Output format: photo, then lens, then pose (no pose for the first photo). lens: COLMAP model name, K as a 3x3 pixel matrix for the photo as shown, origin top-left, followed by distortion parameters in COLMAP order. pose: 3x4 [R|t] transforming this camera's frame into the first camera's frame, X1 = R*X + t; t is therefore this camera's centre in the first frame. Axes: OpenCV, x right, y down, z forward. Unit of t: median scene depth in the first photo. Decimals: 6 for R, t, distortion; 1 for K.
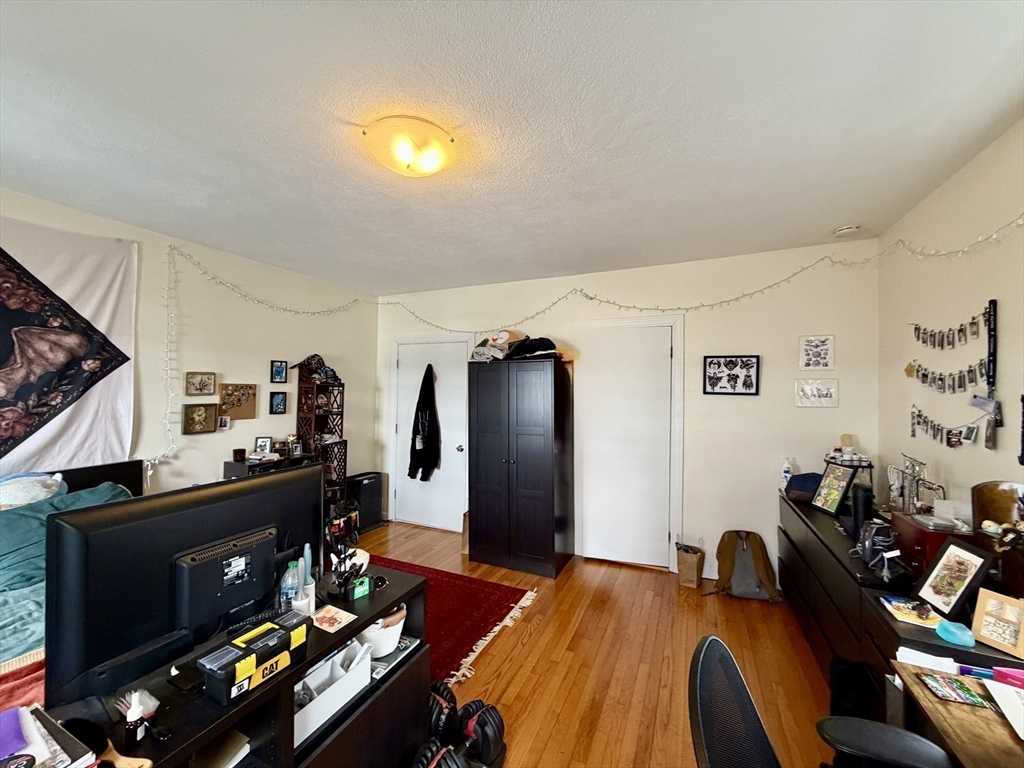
lens RADIAL K [[404.0, 0, 509.6], [0, 404.0, 383.4], [0, 0, 1]] dist [0.001891, 0.000270]
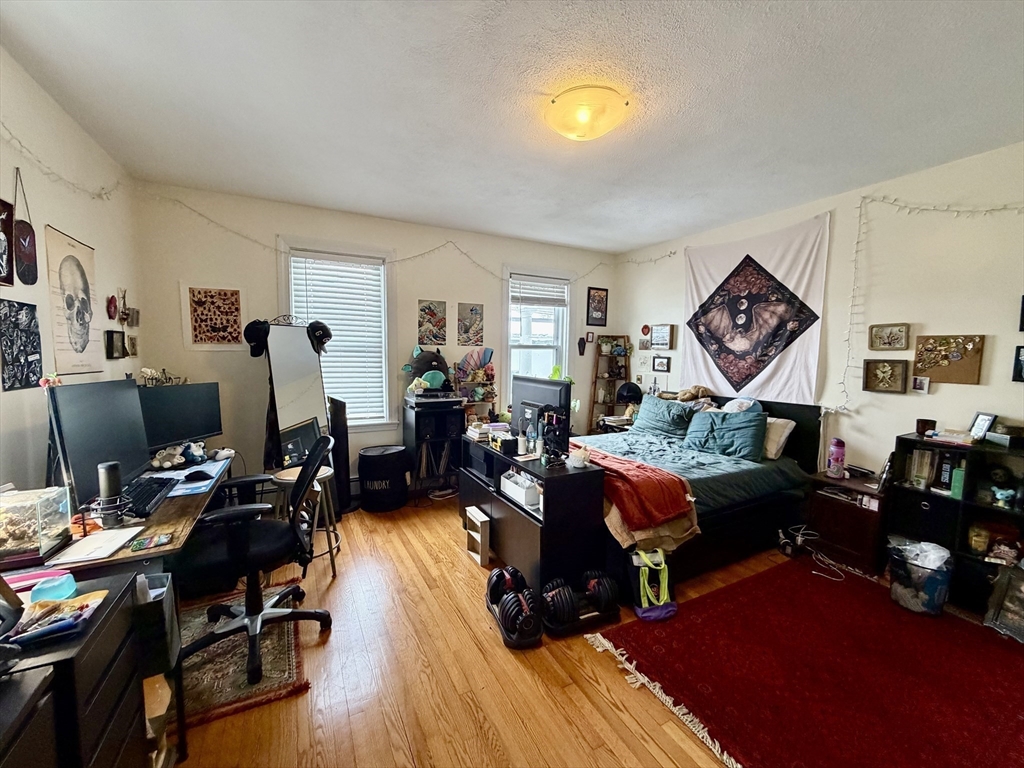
lens RADIAL K [[404.0, 0, 510.1], [0, 404.0, 384.9], [0, 0, 1]] dist [0.001891, 0.000270]
pose [[-0.619178, 0.050076, -0.783652, 0.527454], [-0.007006, 0.997573, 0.069281, 0.057650], [0.785219, 0.048388, -0.617324, 1.037025]]
